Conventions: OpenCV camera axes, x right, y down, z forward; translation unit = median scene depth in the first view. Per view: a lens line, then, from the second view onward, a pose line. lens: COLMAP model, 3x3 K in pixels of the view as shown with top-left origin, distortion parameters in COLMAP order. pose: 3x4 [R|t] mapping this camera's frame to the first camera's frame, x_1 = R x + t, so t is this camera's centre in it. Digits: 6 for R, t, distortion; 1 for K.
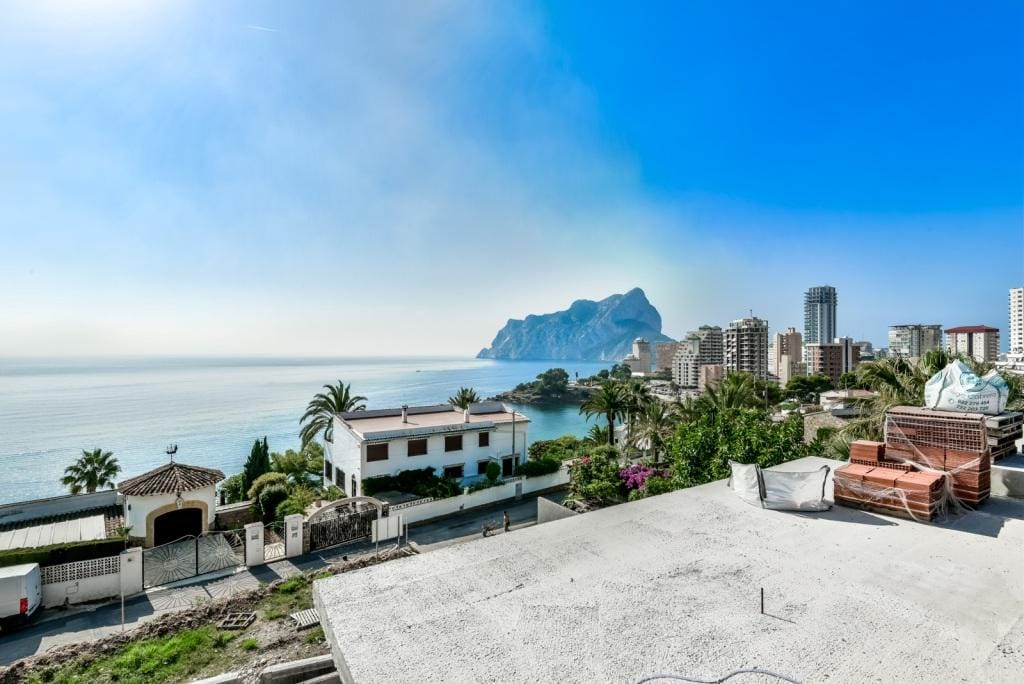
lens RADIAL K [[471.3, 0, 513.8], [0, 471.3, 348.9], [0, 0, 1]] dist [-0.012840, -0.002731]
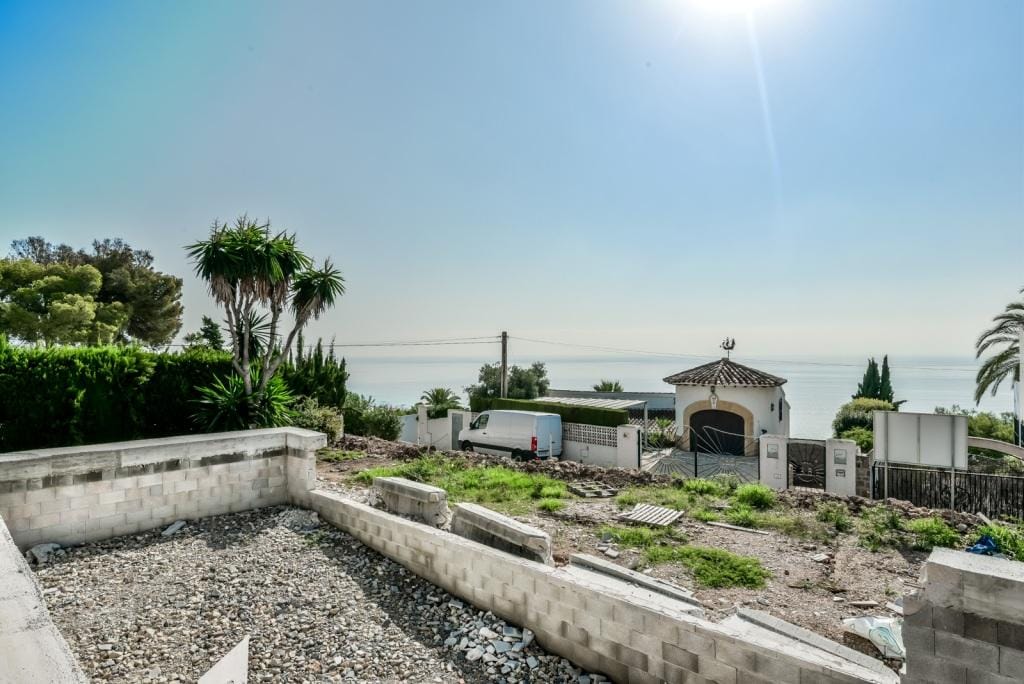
lens RADIAL K [[559.4, 0, 512.0], [0, 559.4, 342.0], [0, 0, 1]] dist [-0.003436, -0.015560]
pose [[0.266121, -0.024162, -0.963637, 0.060223], [0.010396, 0.999700, -0.022196, 0.173539], [0.963884, -0.004112, 0.266292, 0.302219]]
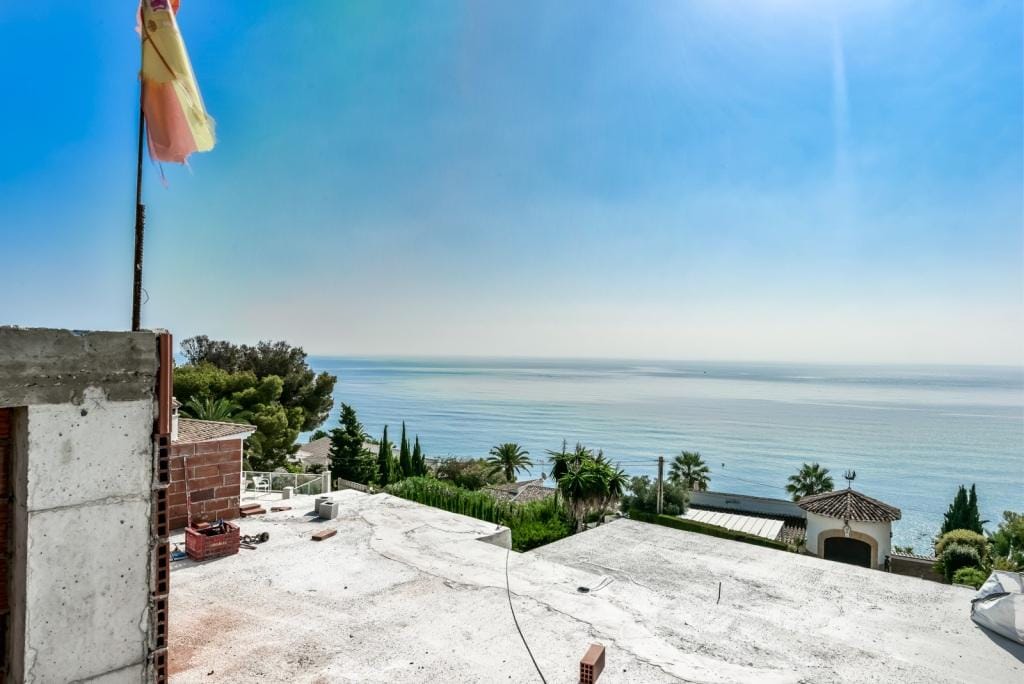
lens RADIAL K [[615.4, 0, 513.2], [0, 615.4, 346.3], [0, 0, 1]] dist [-0.009044, -0.010072]
pose [[0.290157, -0.005375, -0.956964, 0.209247], [-0.011777, 0.999888, -0.009187, -0.022887], [0.956907, 0.013936, 0.290061, -0.024635]]
